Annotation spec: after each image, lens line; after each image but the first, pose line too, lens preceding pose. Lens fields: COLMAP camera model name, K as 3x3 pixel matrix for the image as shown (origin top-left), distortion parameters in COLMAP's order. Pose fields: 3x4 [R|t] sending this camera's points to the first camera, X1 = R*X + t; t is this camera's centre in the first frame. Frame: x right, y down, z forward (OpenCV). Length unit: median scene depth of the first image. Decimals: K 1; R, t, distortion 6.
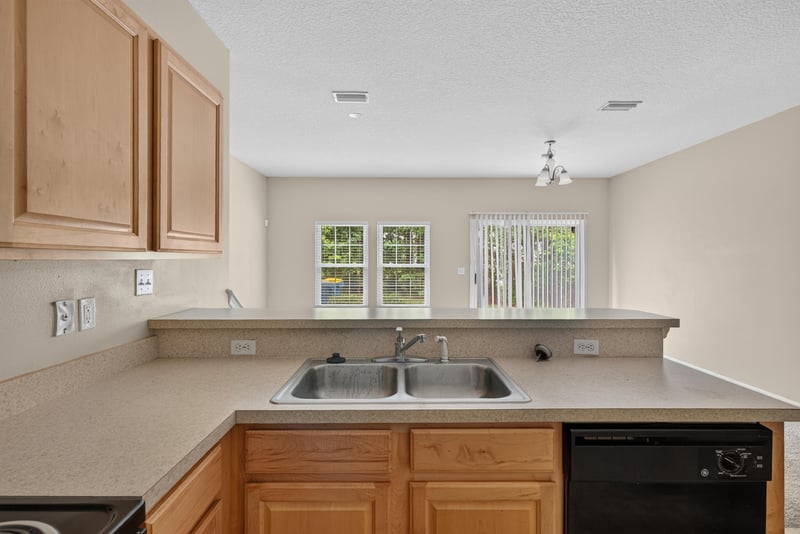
lens RADIAL K [[380.5, 0, 398.3], [0, 380.5, 260.8], [0, 0, 1]] dist [-0.000610, -0.001631]
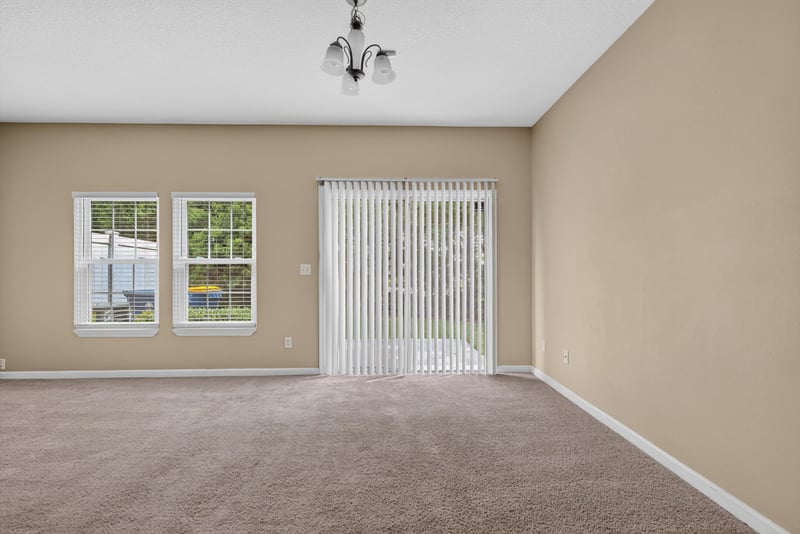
lens RADIAL K [[380.5, 0, 400.2], [0, 380.5, 273.6], [0, 0, 1]] dist [-0.000610, -0.001631]
pose [[0.999507, -0.003691, 0.031171, 1.077171], [0.003674, 0.999993, 0.000606, 0.119315], [-0.031173, -0.000491, 0.999514, 1.229214]]
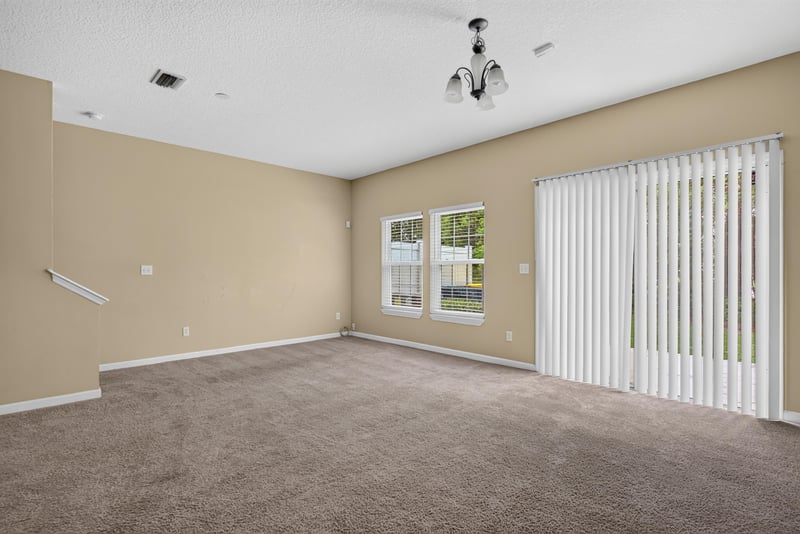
lens RADIAL K [[380.5, 0, 399.6], [0, 380.5, 268.8], [0, 0, 1]] dist [-0.000610, -0.001631]
pose [[0.693764, -0.007477, -0.720163, 1.753214], [0.000966, 0.999955, -0.009450, 0.119439], [0.720201, 0.005860, 0.693740, 1.308882]]
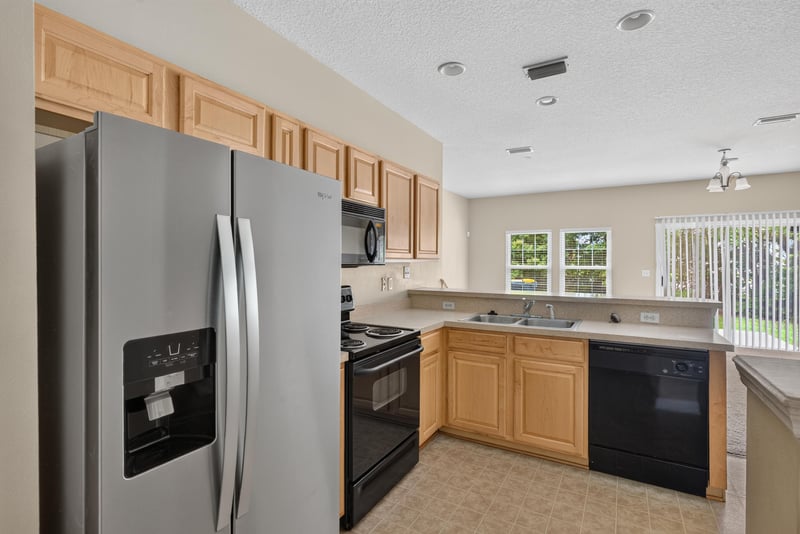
lens RADIAL K [[380.5, 0, 401.0], [0, 380.5, 261.3], [0, 0, 1]] dist [-0.000610, -0.001631]
pose [[0.865550, -0.000975, -0.500822, 0.374062], [-0.001610, 0.999988, -0.004730, 0.001142], [0.500820, 0.004901, 0.865538, -0.850760]]
